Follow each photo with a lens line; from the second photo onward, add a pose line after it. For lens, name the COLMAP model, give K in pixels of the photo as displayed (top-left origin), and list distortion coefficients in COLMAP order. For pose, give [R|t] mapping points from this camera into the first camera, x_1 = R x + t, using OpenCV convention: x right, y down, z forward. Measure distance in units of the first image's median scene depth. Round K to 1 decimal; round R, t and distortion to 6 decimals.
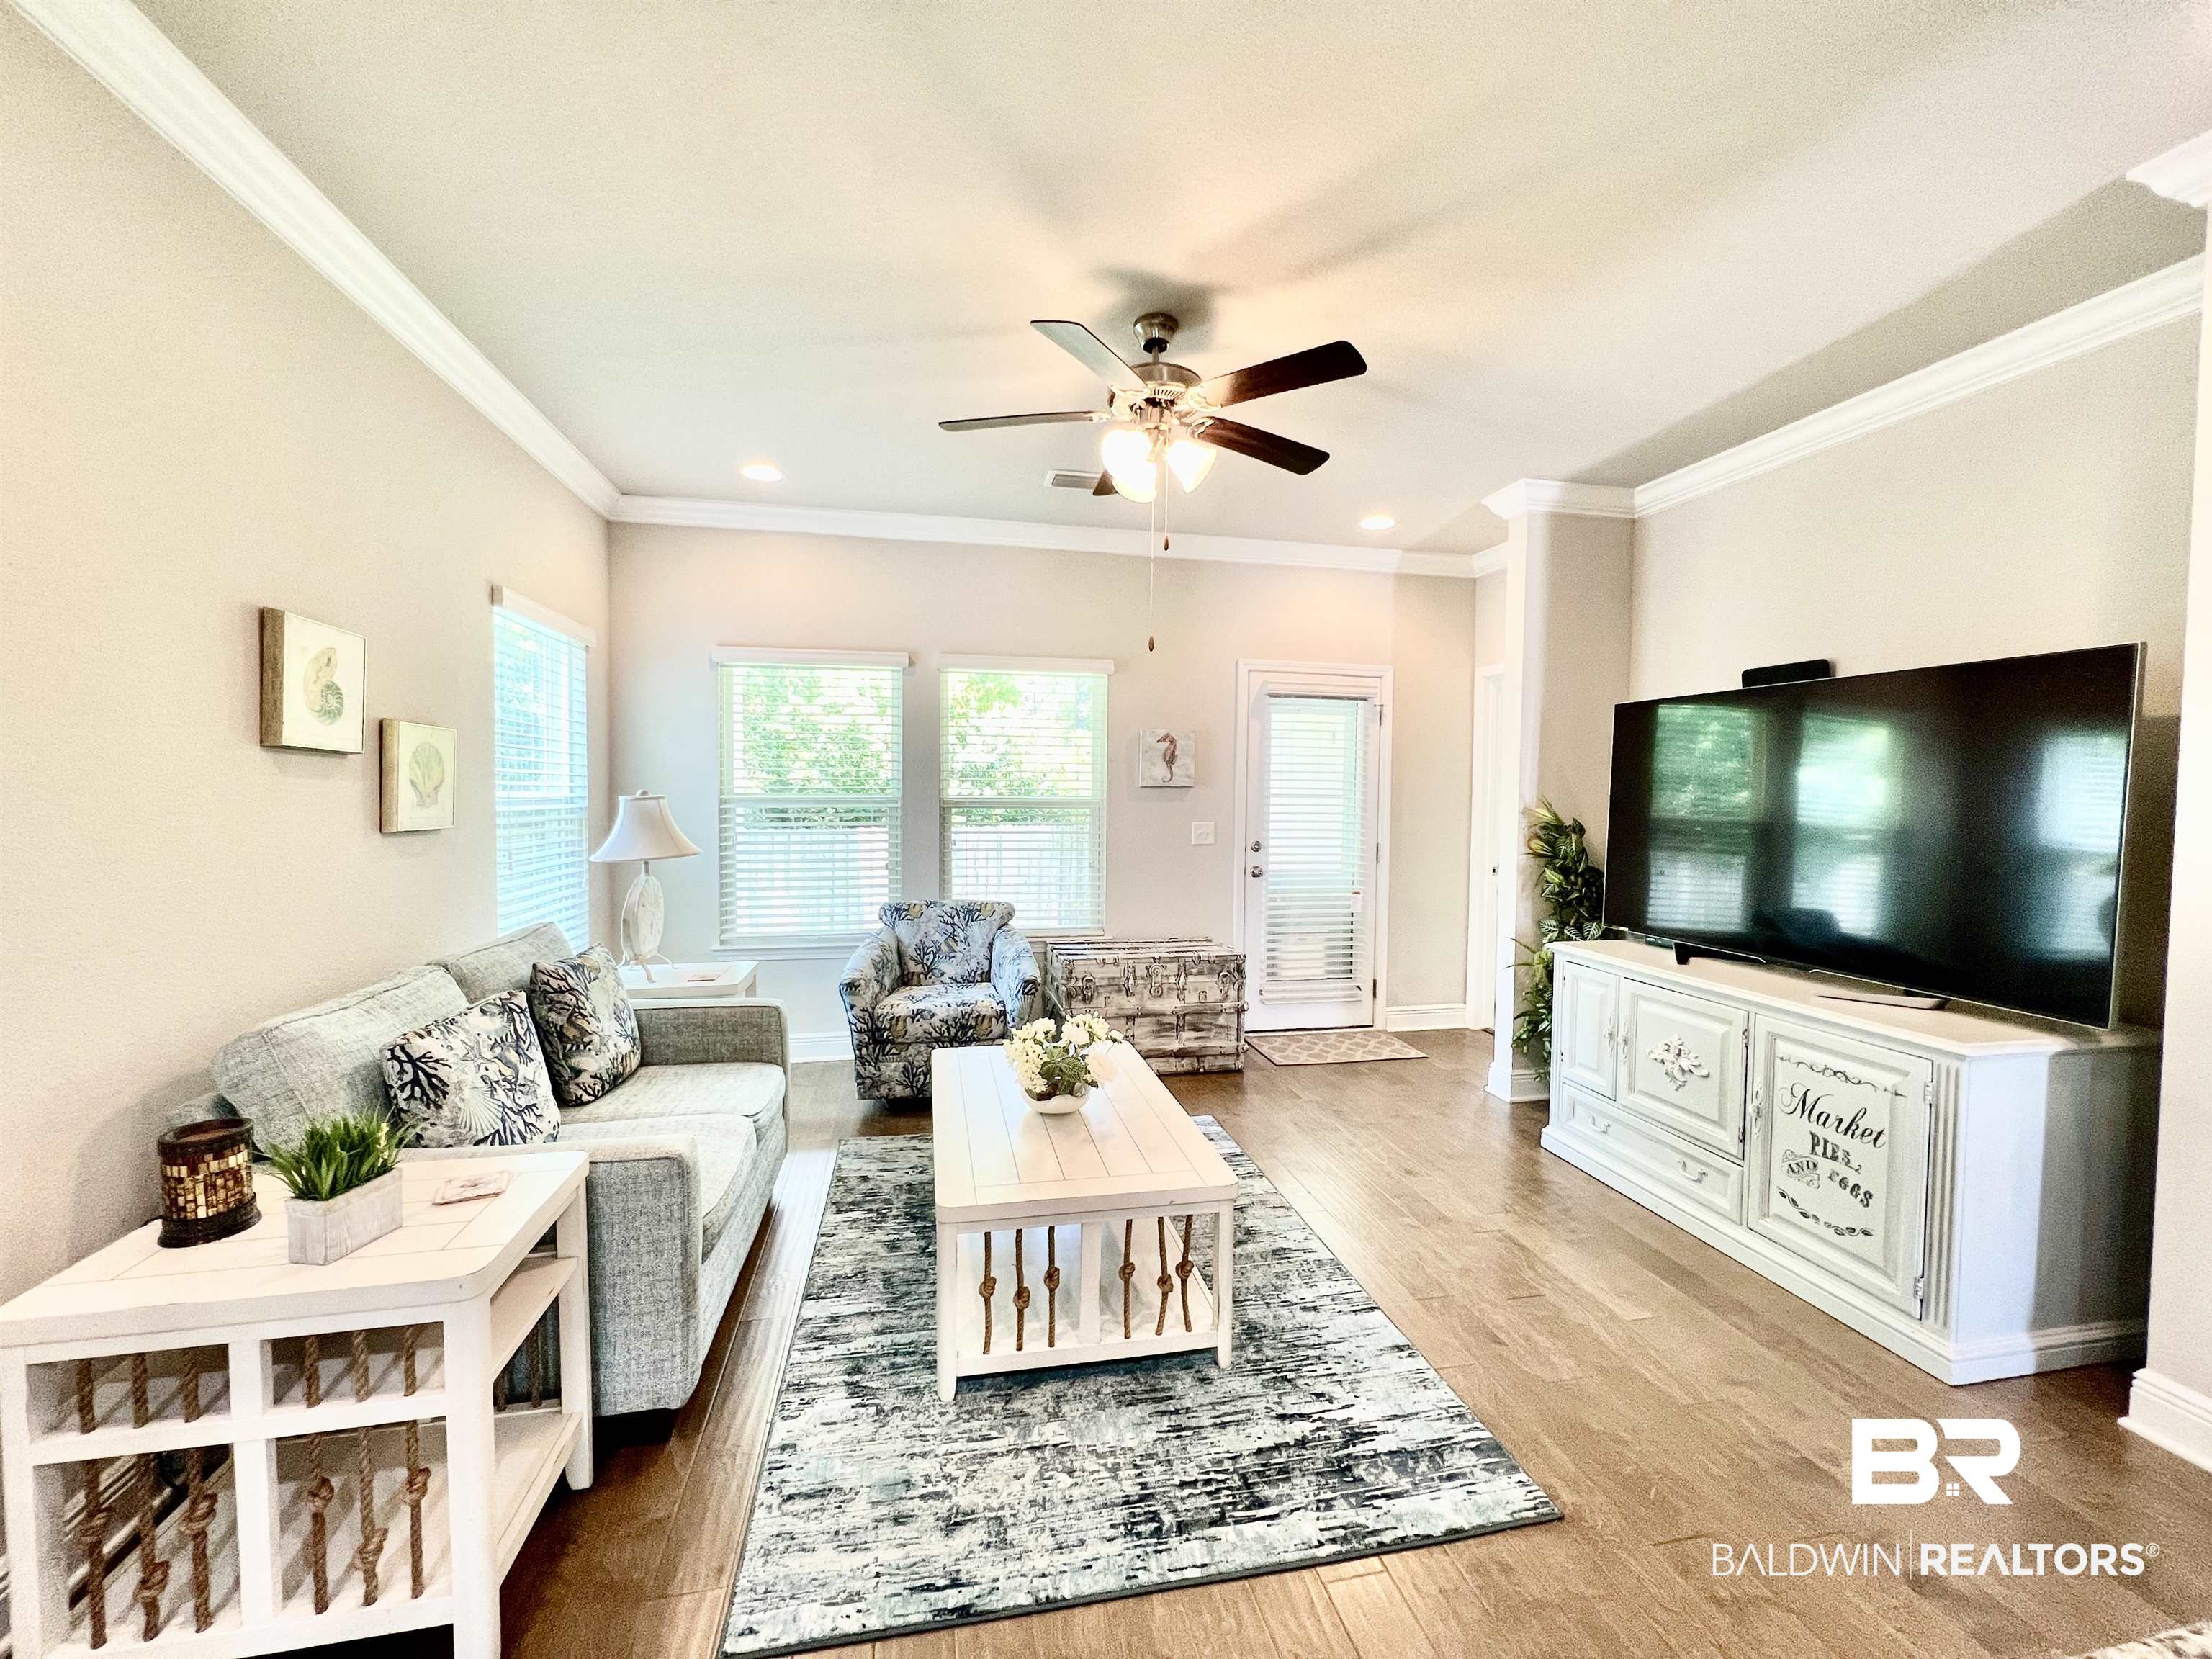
lens RADIAL K [[886.5, 0, 1103.3], [0, 886.5, 824.0], [0, 0, 1]] dist [-0.001668, 0.000718]
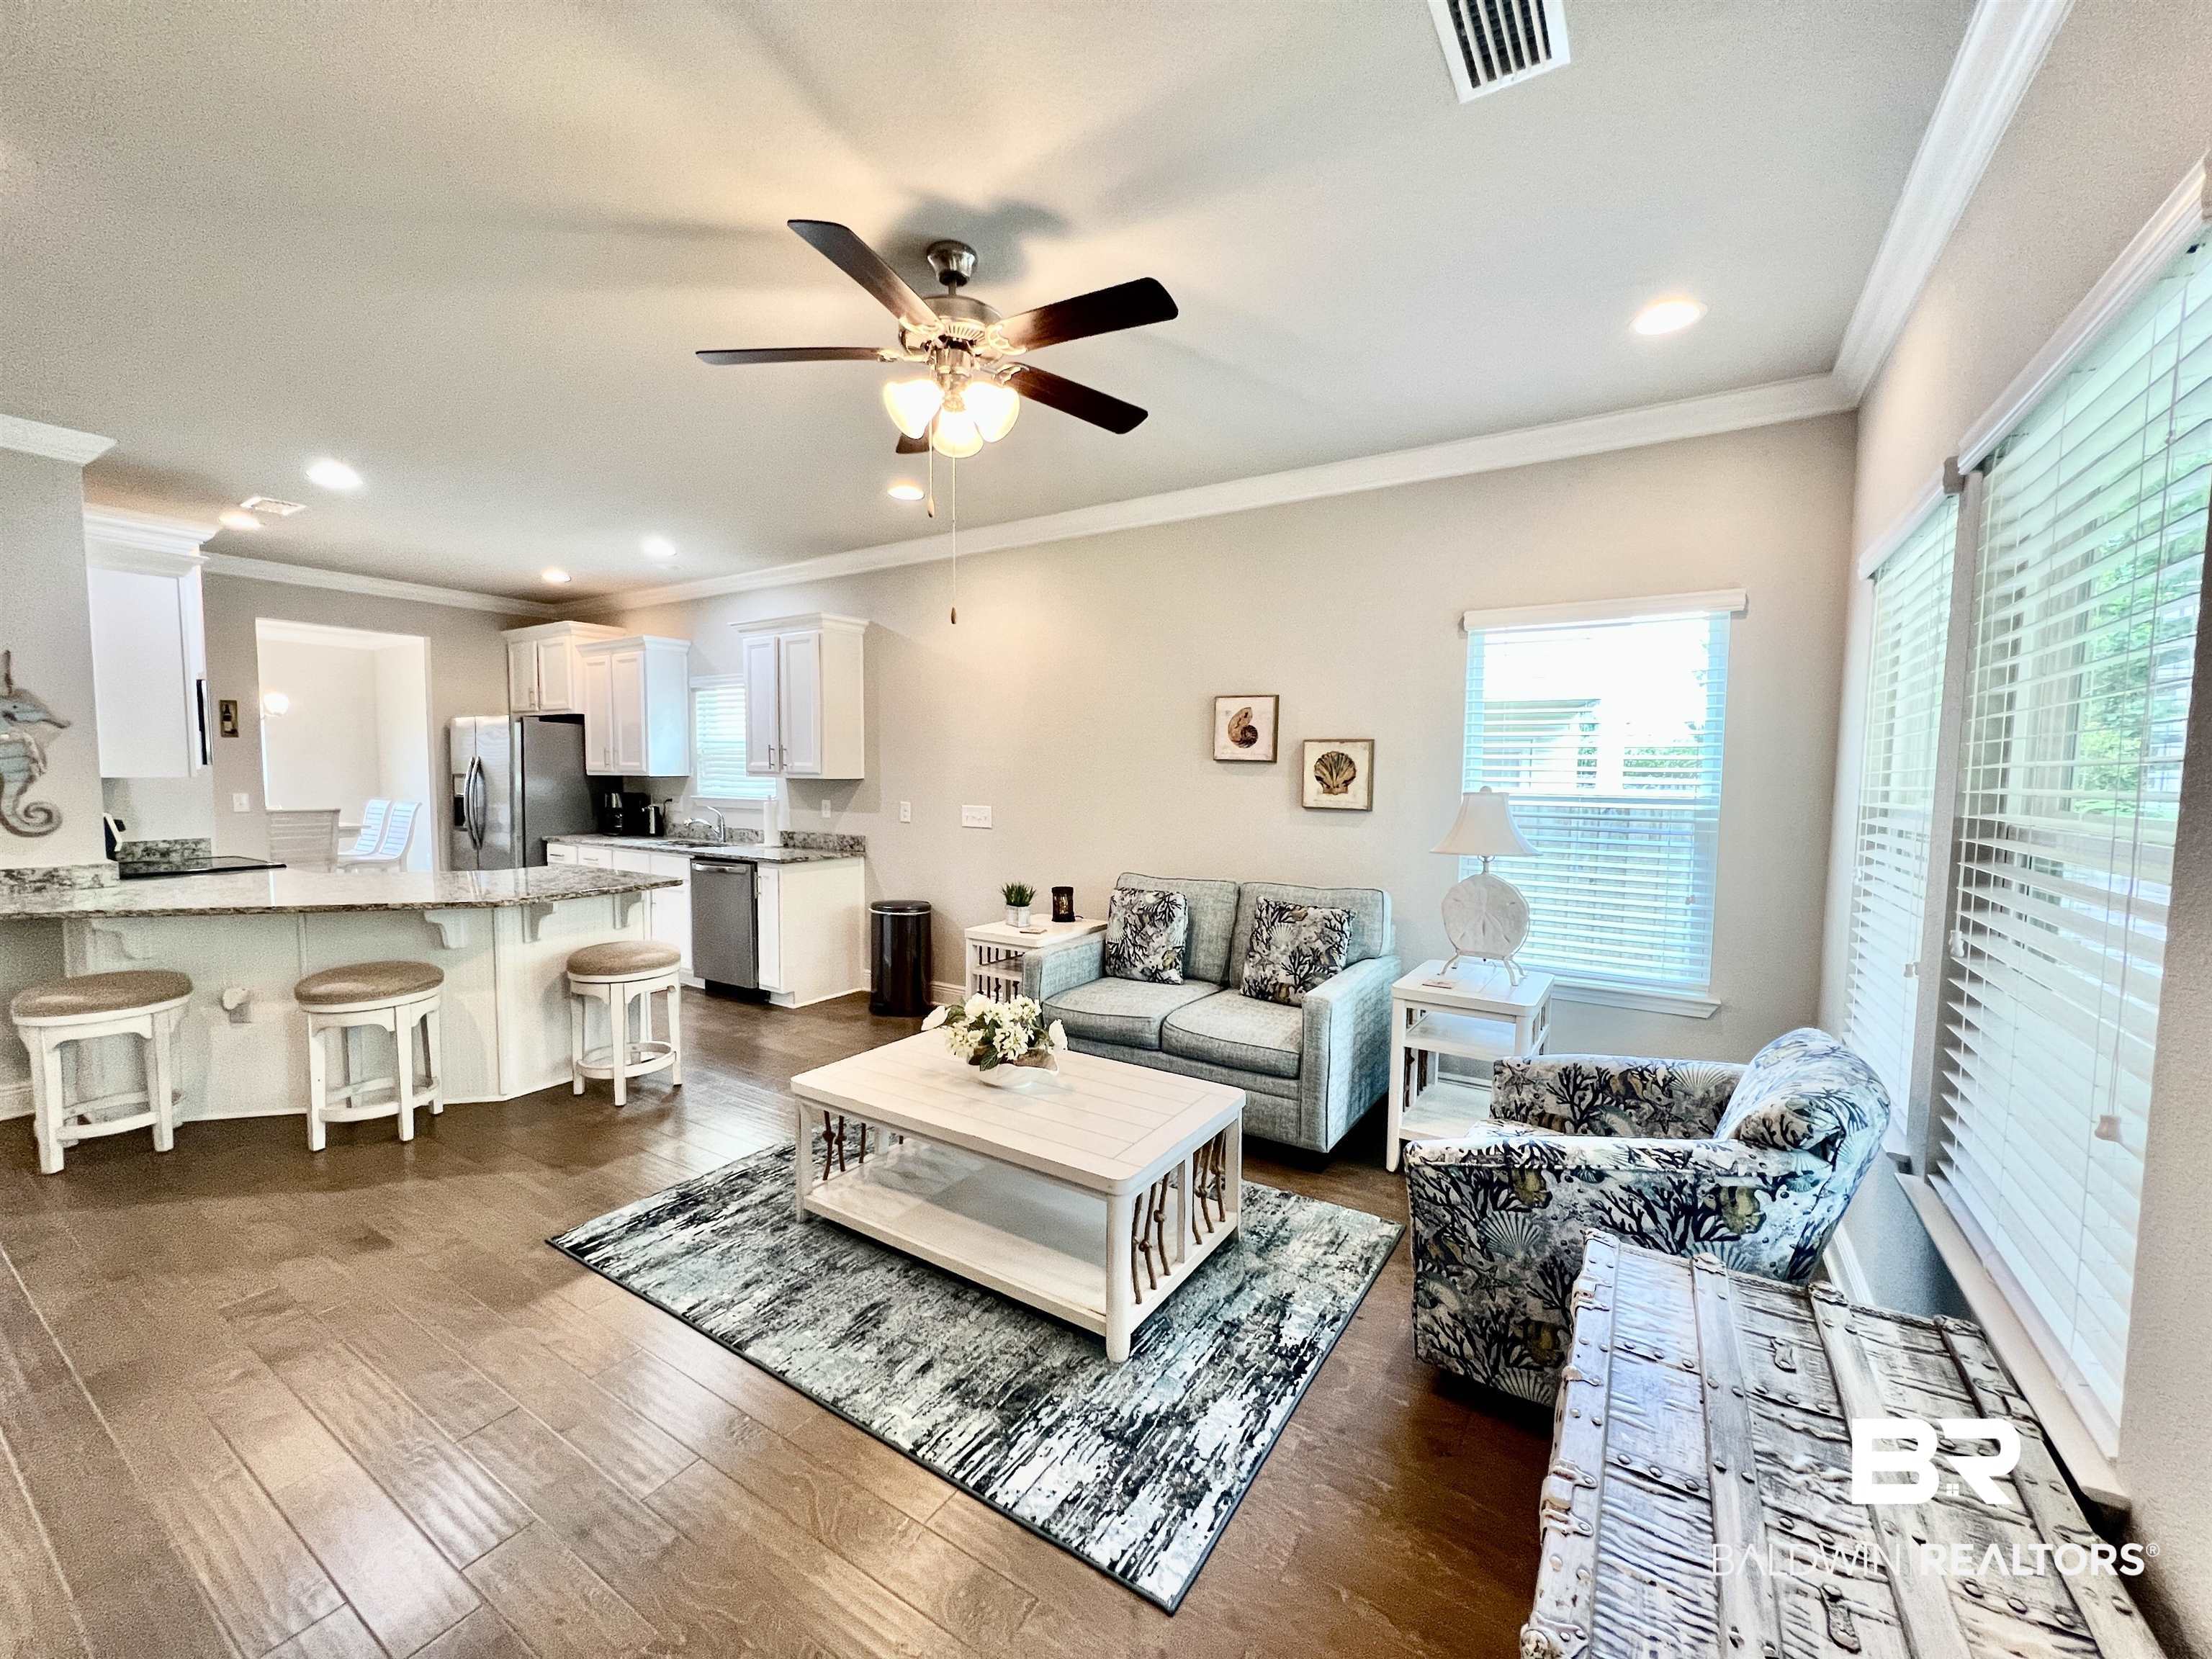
lens RADIAL K [[886.5, 0, 1098.5], [0, 886.5, 826.1], [0, 0, 1]] dist [-0.001668, 0.000718]
pose [[-0.702613, 0.028188, -0.711014, 0.528558], [-0.042387, 0.995783, 0.081364, -0.062239], [0.710308, 0.087305, -0.698455, 1.553404]]
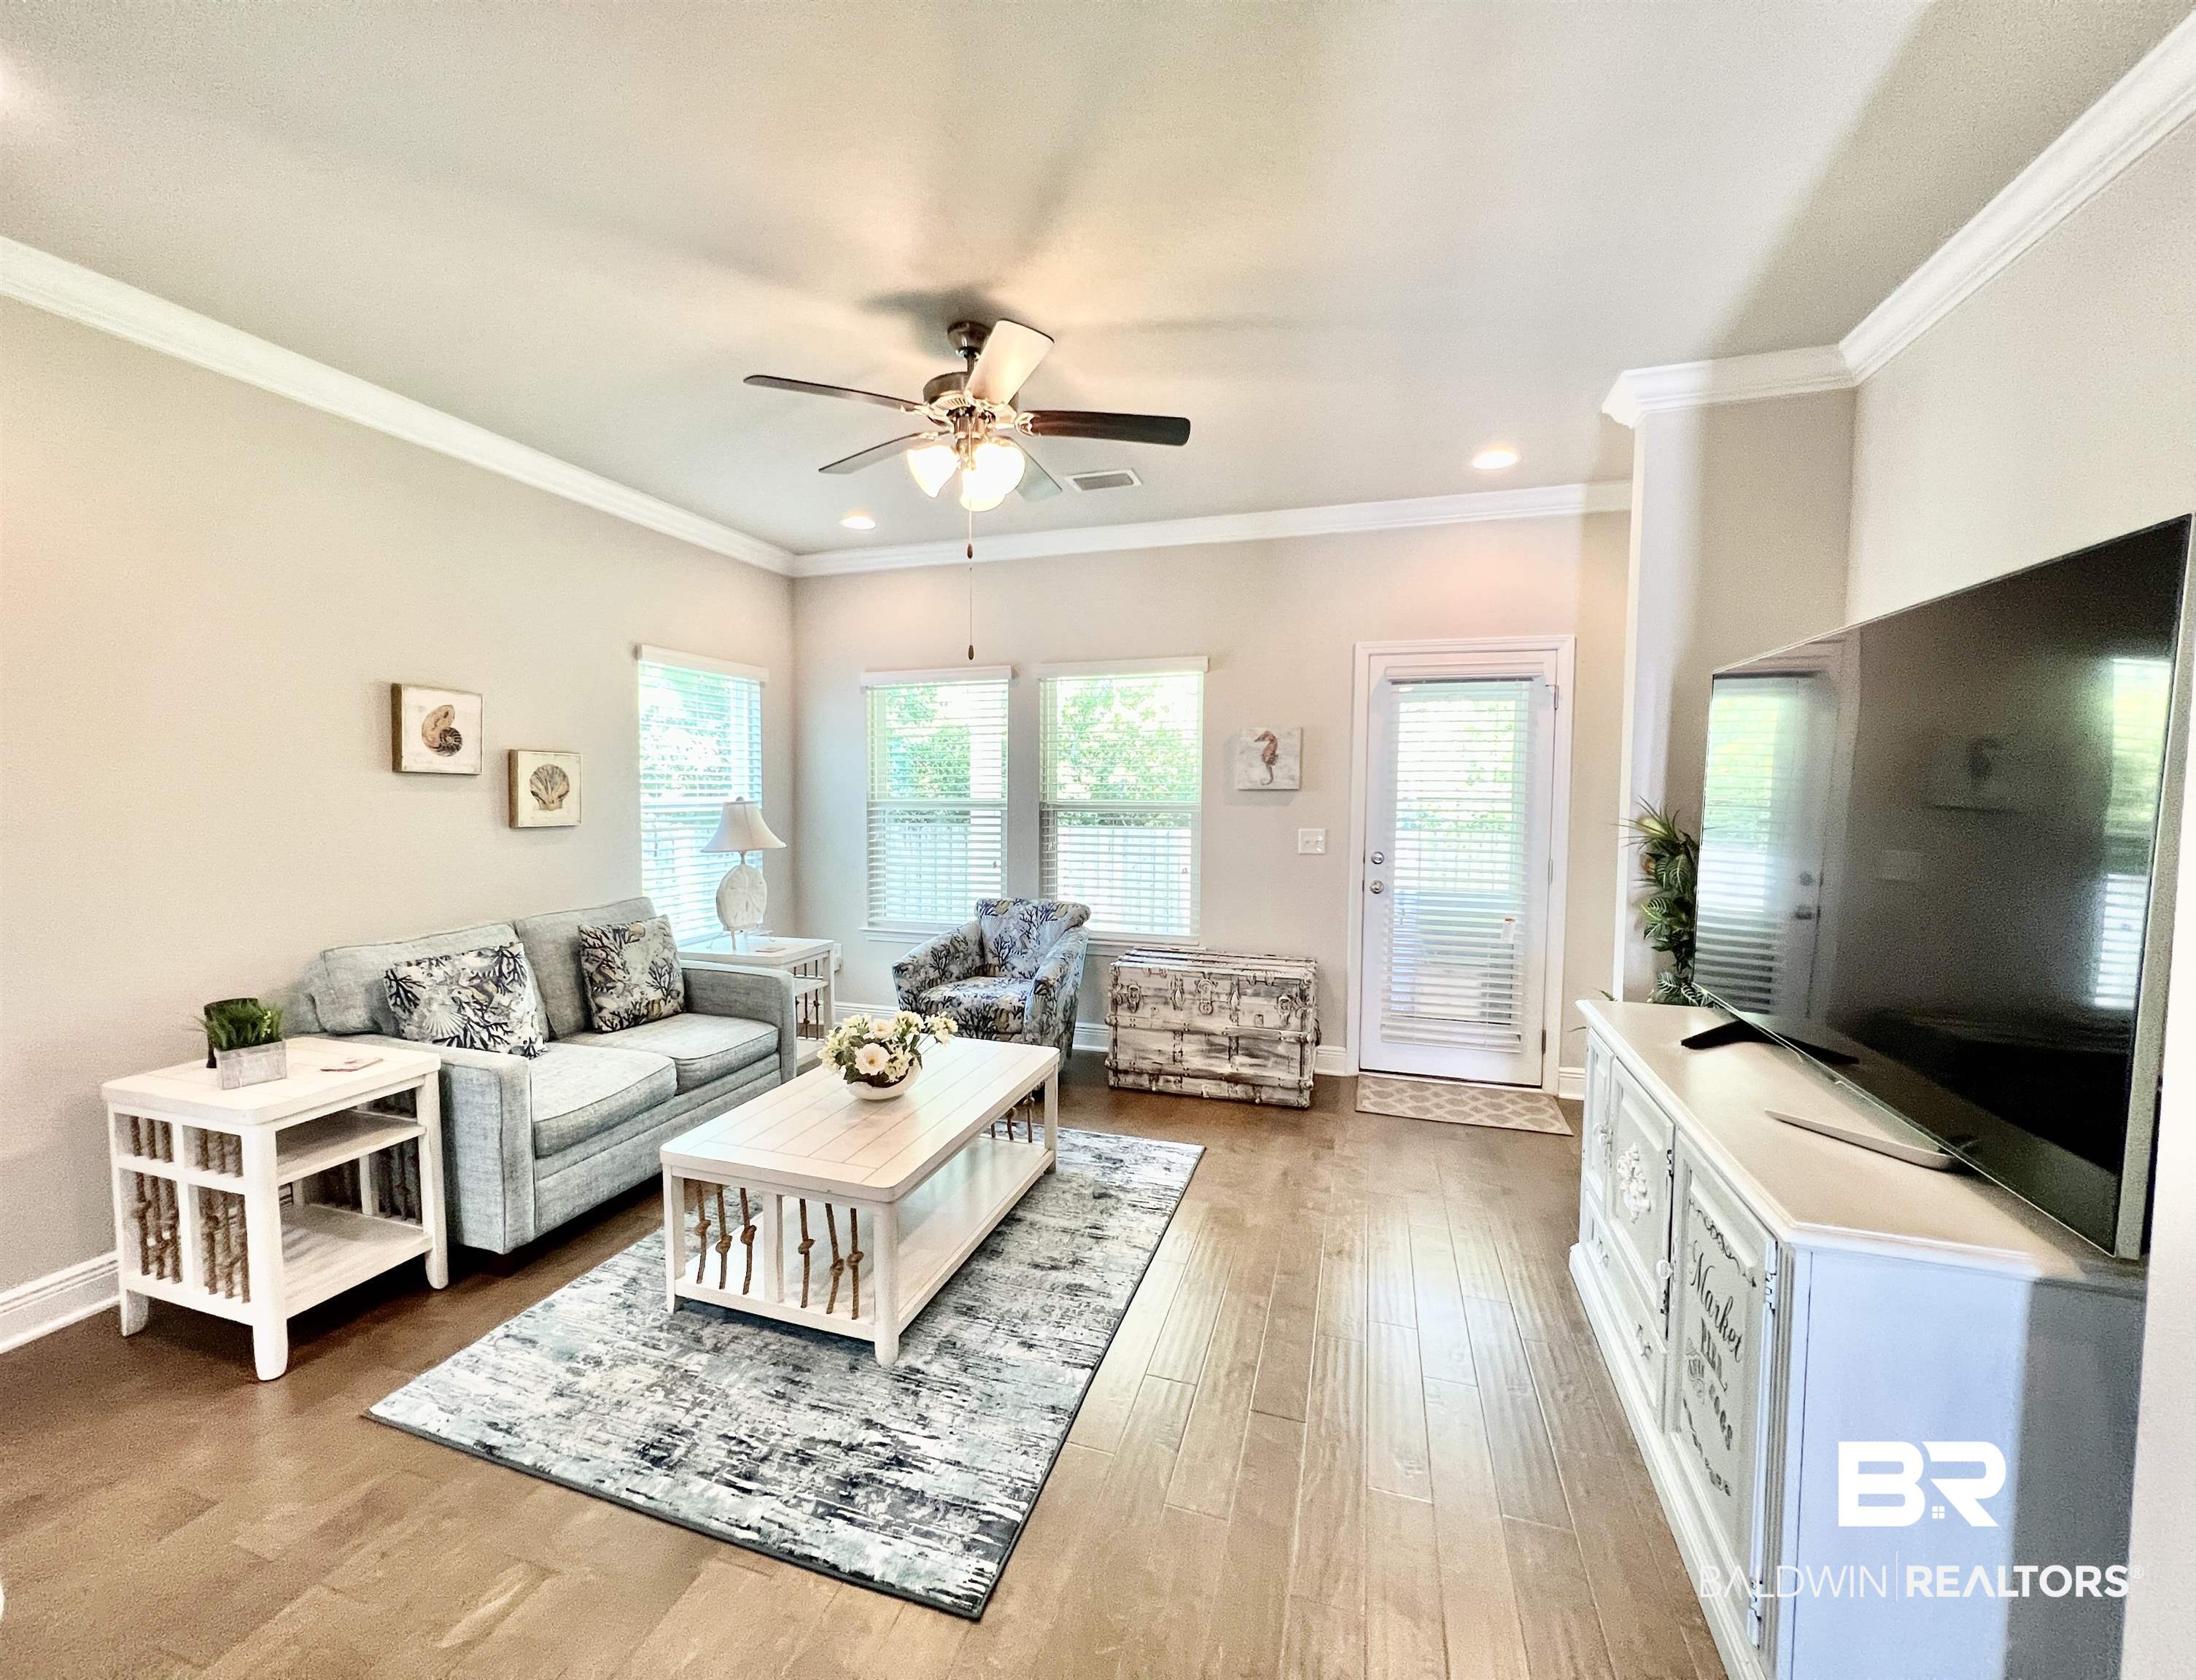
lens RADIAL K [[897.1, 0, 1073.0], [0, 897.1, 835.9], [0, 0, 1]] dist [0.000665, -0.000285]
pose [[0.863608, 0.021096, -0.503723, 0.595917], [-0.013736, 0.999738, 0.018319, -0.013882], [0.503977, -0.008902, 0.863671, 0.157572]]
